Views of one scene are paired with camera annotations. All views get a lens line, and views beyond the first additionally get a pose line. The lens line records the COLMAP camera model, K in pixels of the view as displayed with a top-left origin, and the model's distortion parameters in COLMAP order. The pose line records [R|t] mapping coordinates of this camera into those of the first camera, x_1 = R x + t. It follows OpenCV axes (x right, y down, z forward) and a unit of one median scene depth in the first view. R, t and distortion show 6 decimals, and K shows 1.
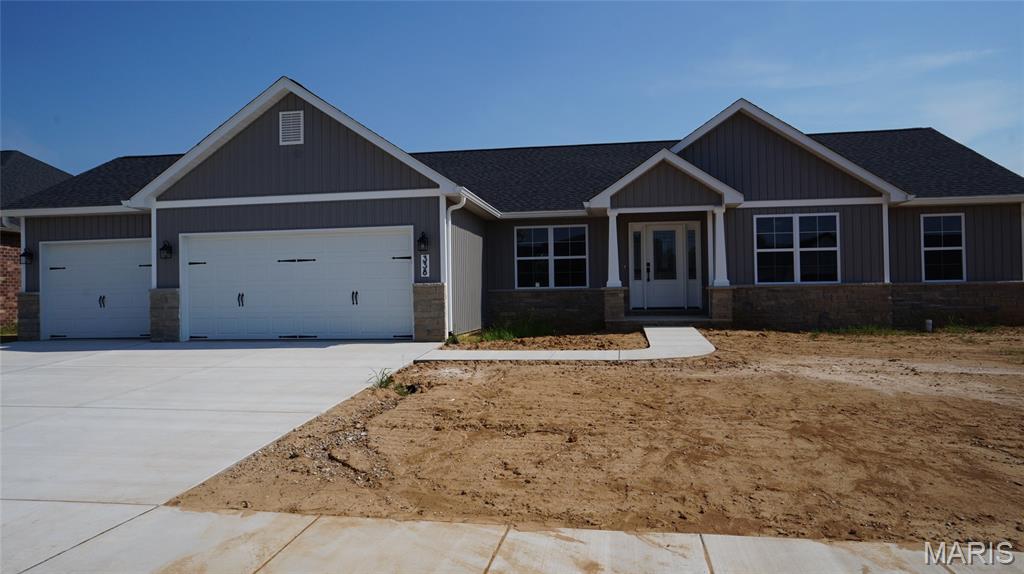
lens RADIAL K [[704.2, 0, 502.2], [0, 704.2, 281.7], [0, 0, 1]] dist [-0.054557, 0.074356]
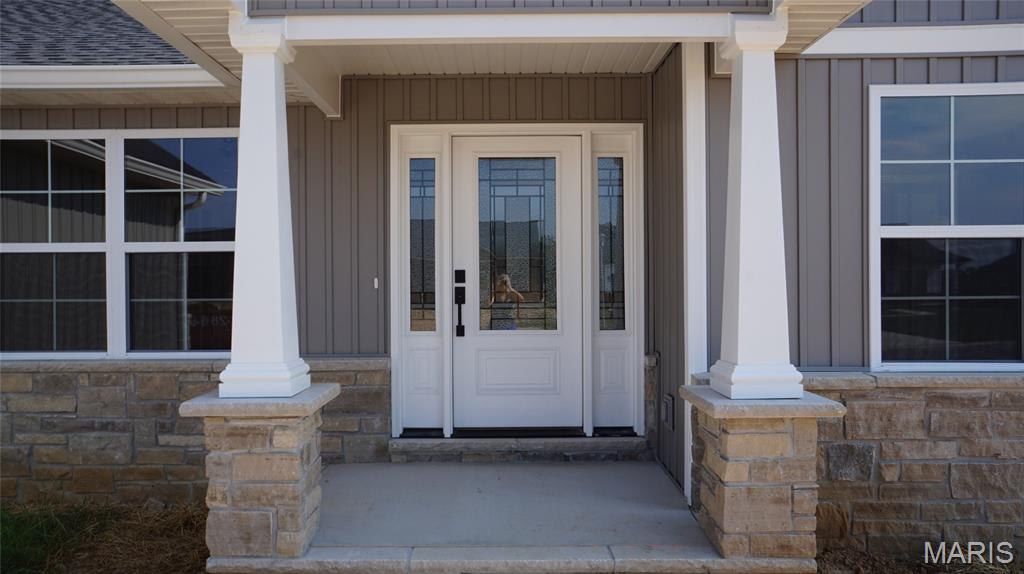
lens RADIAL K [[704.2, 0, 502.6], [0, 704.2, 292.7], [0, 0, 1]] dist [-0.054557, 0.074356]
pose [[0.987469, 0.005095, 0.157732, 0.200851], [-0.010928, 0.999287, 0.036137, -0.031386], [-0.157435, -0.037408, 0.986821, 0.801232]]
